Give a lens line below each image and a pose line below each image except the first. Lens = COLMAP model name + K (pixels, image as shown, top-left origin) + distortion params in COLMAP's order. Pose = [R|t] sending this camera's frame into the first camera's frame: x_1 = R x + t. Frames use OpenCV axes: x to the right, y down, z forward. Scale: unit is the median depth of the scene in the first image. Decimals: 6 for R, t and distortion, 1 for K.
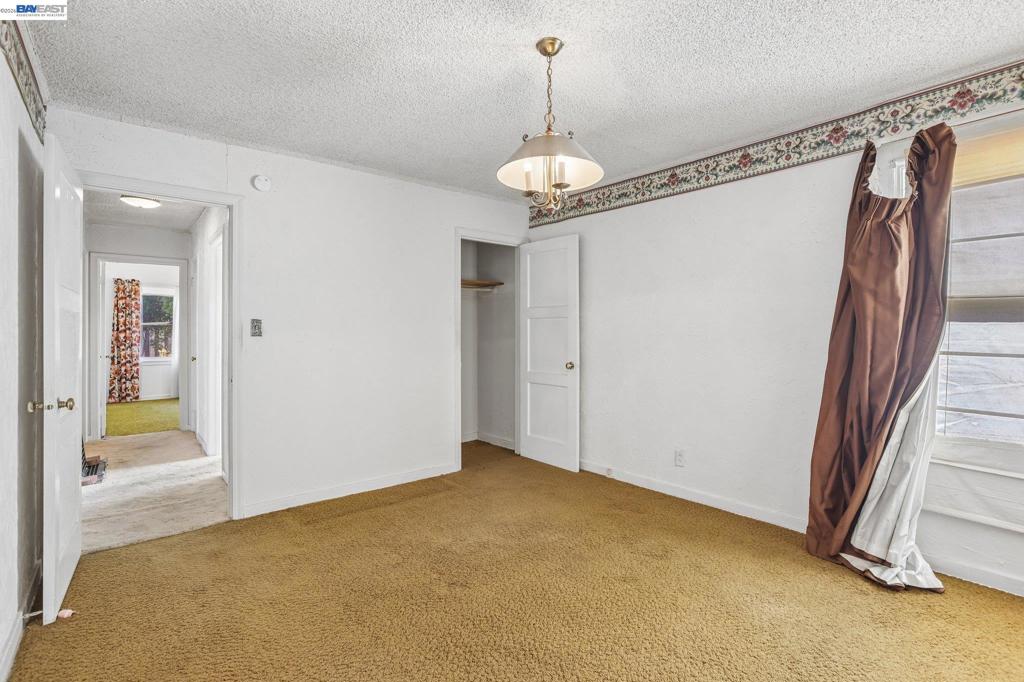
lens RADIAL K [[469.1, 0, 511.6], [0, 469.1, 330.7], [0, 0, 1]] dist [-0.034120, 0.015435]
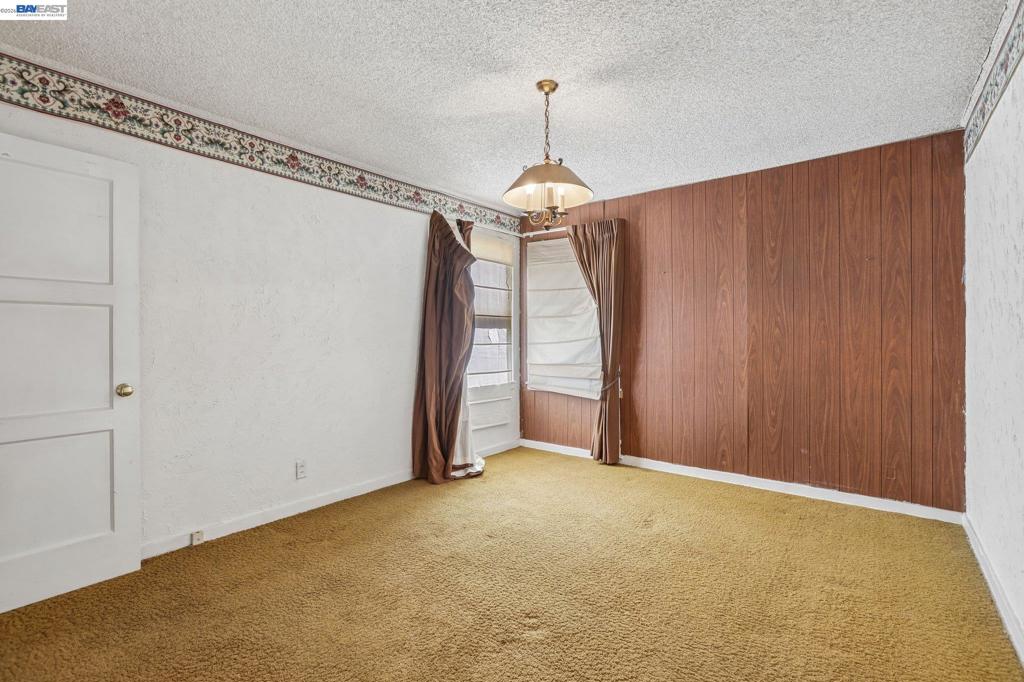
lens RADIAL K [[469.1, 0, 511.6], [0, 469.1, 330.7], [0, 0, 1]] dist [-0.034120, 0.015435]
pose [[-0.200560, -0.006043, 0.979663, -0.790916], [-0.013589, 0.999902, 0.003386, -0.012772], [-0.979587, -0.012634, -0.200622, 0.990044]]
